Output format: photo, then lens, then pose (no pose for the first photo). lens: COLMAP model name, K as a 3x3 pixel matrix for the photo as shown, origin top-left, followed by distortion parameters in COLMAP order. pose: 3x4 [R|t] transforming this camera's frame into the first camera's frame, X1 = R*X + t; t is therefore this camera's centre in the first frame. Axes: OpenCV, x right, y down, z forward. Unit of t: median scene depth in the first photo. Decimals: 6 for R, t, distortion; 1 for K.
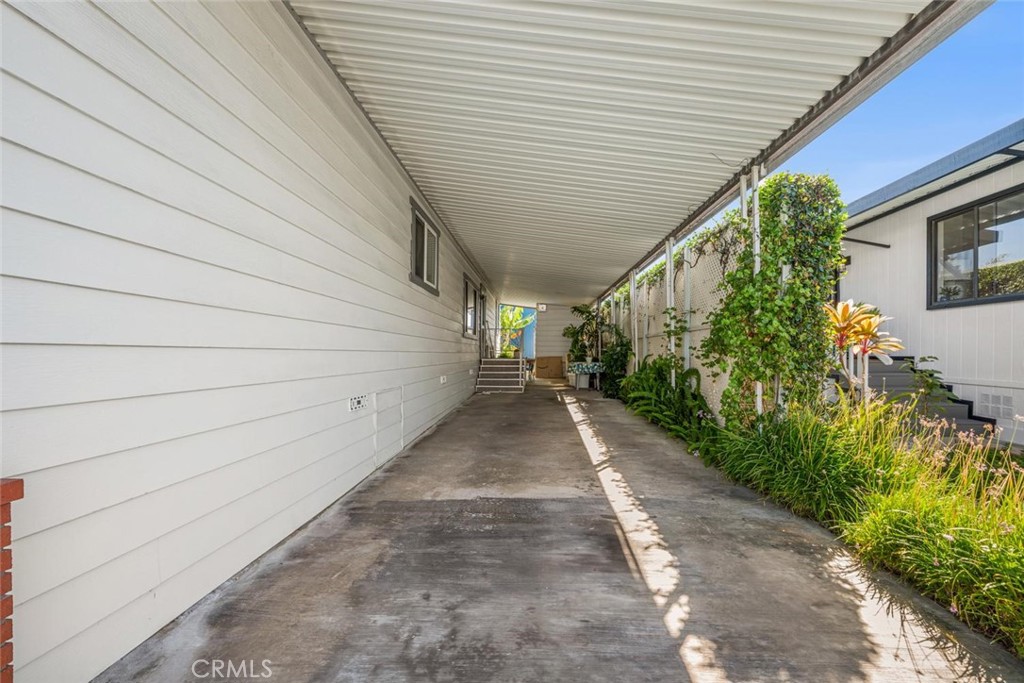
lens RADIAL K [[416.9, 0, 511.1], [0, 416.9, 349.4], [0, 0, 1]] dist [0.000834, -0.000138]
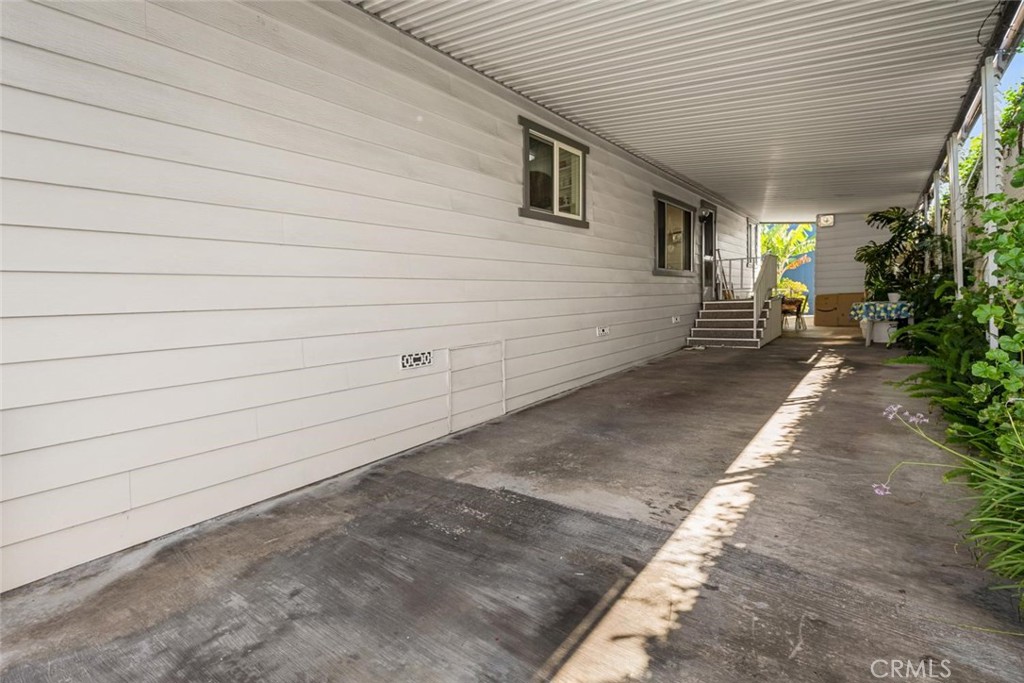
lens RADIAL K [[476.7, 0, 490.9], [0, 476.7, 305.6], [0, 0, 1]] dist [0.000989, 0.000549]
pose [[0.799521, -0.027667, -0.600001, 0.447052], [0.045566, 0.998854, 0.014660, -0.000362], [0.598907, -0.039060, 0.799865, 0.288469]]
